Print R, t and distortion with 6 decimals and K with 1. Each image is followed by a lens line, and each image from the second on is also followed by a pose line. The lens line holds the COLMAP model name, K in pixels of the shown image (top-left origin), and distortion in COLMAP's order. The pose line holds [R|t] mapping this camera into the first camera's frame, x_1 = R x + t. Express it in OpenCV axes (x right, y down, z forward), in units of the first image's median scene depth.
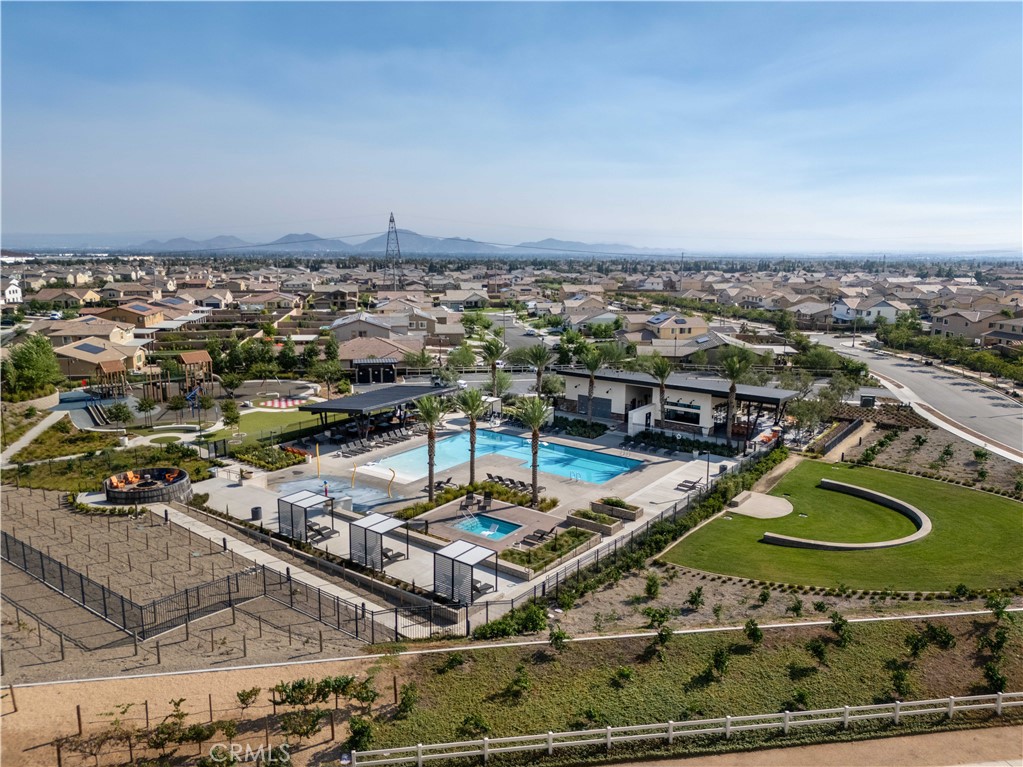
lens RADIAL K [[731.8, 0, 511.5], [0, 731.8, 383.5], [0, 0, 1]] dist [0.126801, -0.001058]
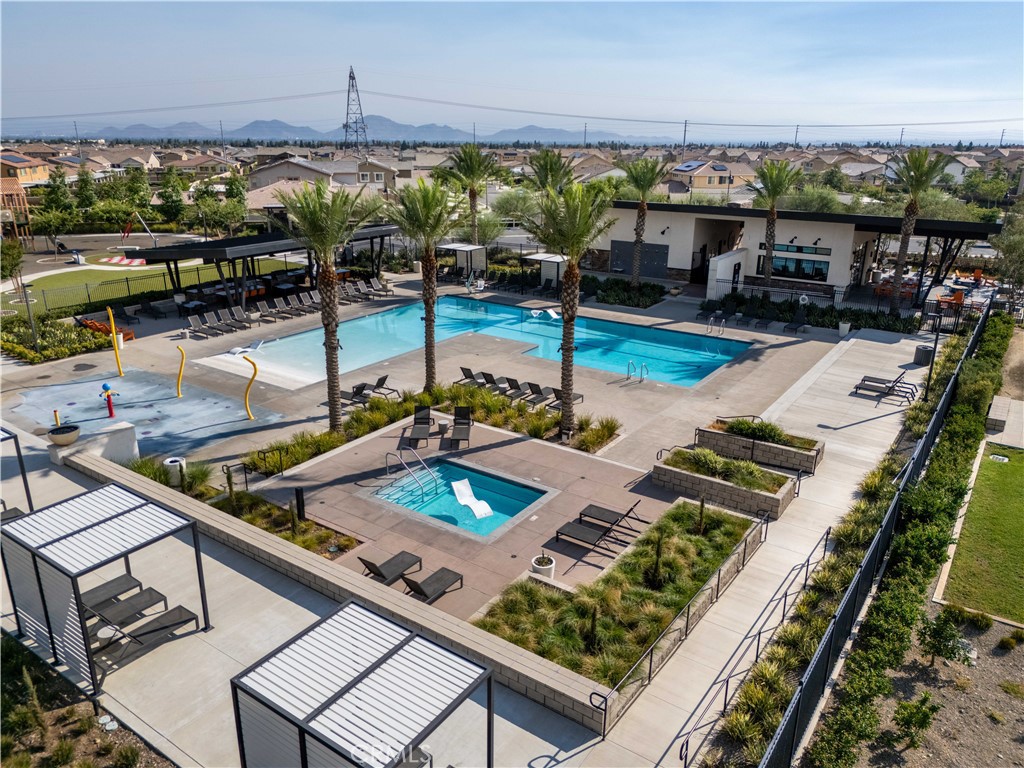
lens RADIAL K [[732.5, 0, 512.0], [0, 732.5, 384.0], [0, 0, 1]] dist [0.126801, -0.001058]
pose [[0.999628, -0.008111, 0.026022, -0.012572], [0.004420, 0.990302, 0.138860, 0.066744], [-0.026896, -0.138694, 0.989970, 0.521086]]
